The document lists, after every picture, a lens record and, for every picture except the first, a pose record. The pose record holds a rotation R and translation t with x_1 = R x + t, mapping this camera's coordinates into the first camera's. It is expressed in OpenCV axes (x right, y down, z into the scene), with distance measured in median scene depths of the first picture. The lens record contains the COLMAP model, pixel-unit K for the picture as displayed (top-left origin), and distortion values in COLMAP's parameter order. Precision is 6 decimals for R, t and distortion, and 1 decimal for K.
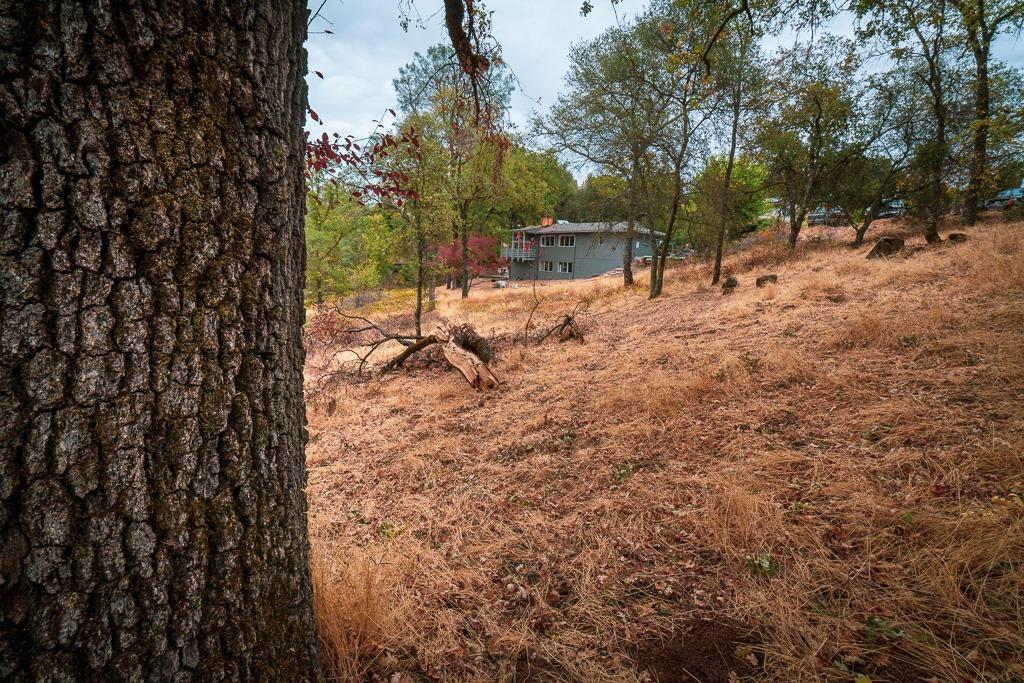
lens RADIAL K [[470.7, 0, 511.7], [0, 470.7, 341.5], [0, 0, 1]] dist [0.009777, 0.003179]
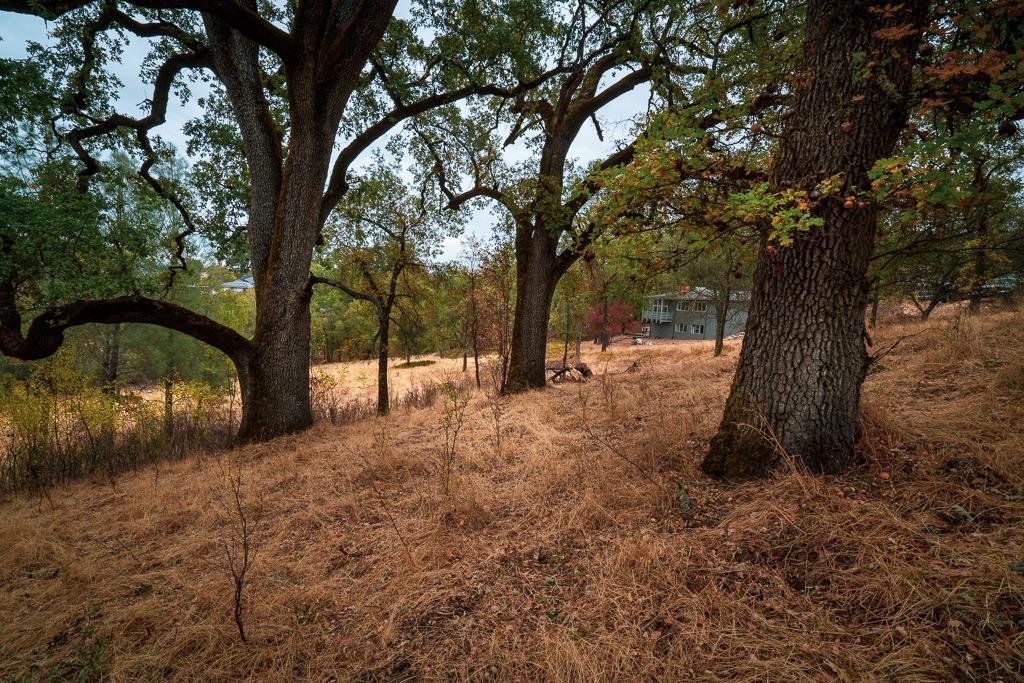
lens RADIAL K [[470.7, 0, 511.8], [0, 470.7, 342.3], [0, 0, 1]] dist [0.009777, 0.003179]
pose [[0.946095, 0.041541, -0.321213, 0.066508], [-0.076133, 0.992476, -0.095889, 0.023867], [0.314813, 0.115175, 0.942140, -0.275453]]
